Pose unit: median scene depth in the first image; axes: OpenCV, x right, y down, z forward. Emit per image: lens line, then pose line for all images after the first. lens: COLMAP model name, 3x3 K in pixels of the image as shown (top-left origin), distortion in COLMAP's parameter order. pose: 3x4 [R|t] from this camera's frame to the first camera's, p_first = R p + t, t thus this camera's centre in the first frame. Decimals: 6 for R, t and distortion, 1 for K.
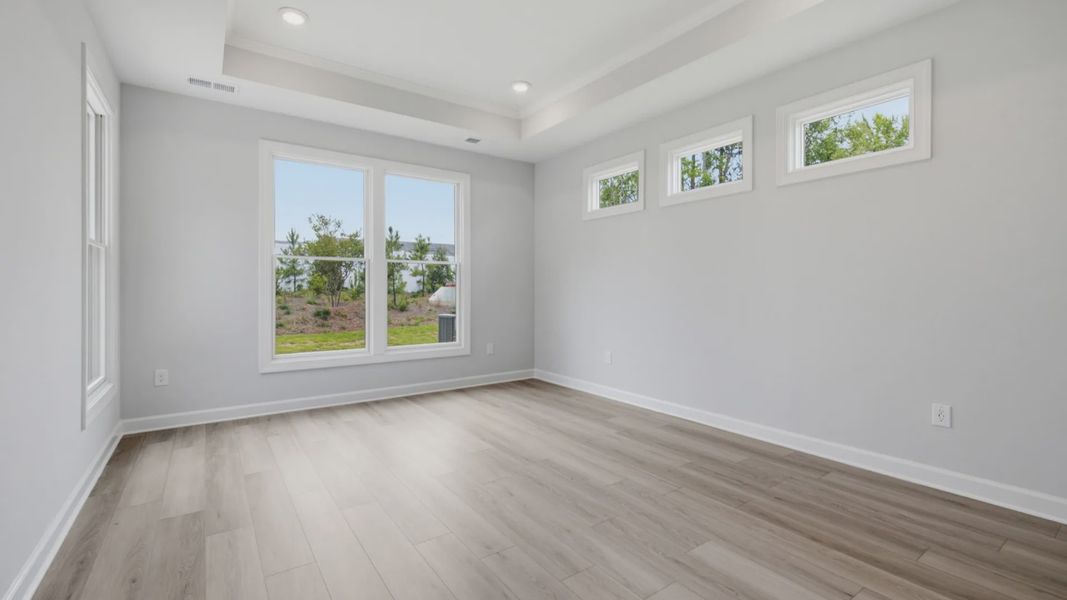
lens RADIAL K [[460.4, 0, 534.0], [0, 460.4, 292.9], [0, 0, 1]] dist [0.000672, -0.000121]
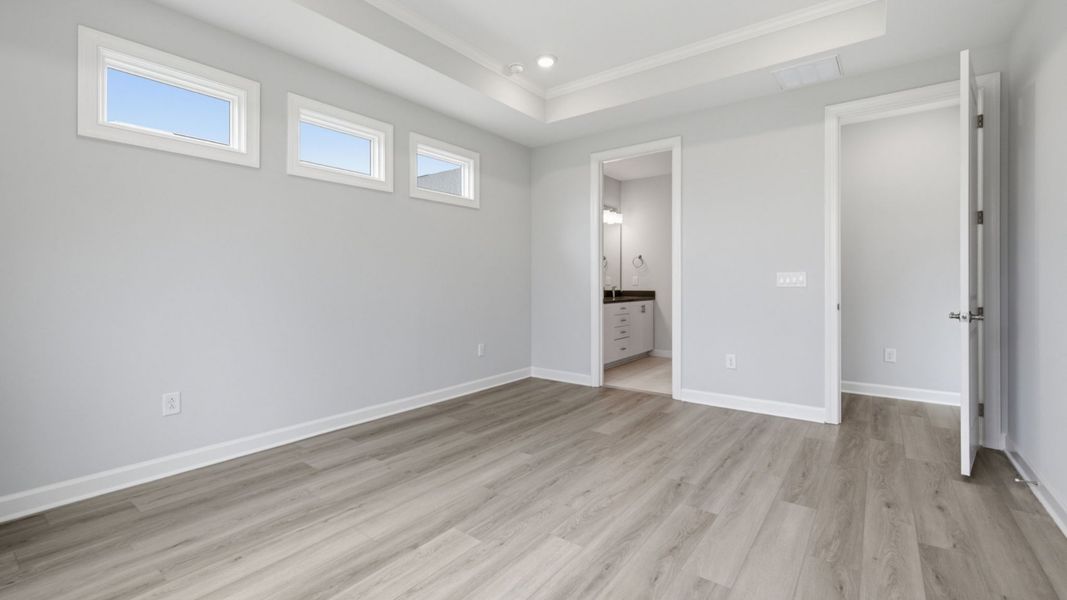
lens RADIAL K [[460.4, 0, 530.9], [0, 460.4, 292.8], [0, 0, 1]] dist [0.000672, -0.000121]
pose [[-0.303814, -0.019893, 0.952524, -0.798617], [0.011724, 0.999628, 0.024616, 0.000717], [-0.952659, 0.018646, -0.303468, 1.216627]]
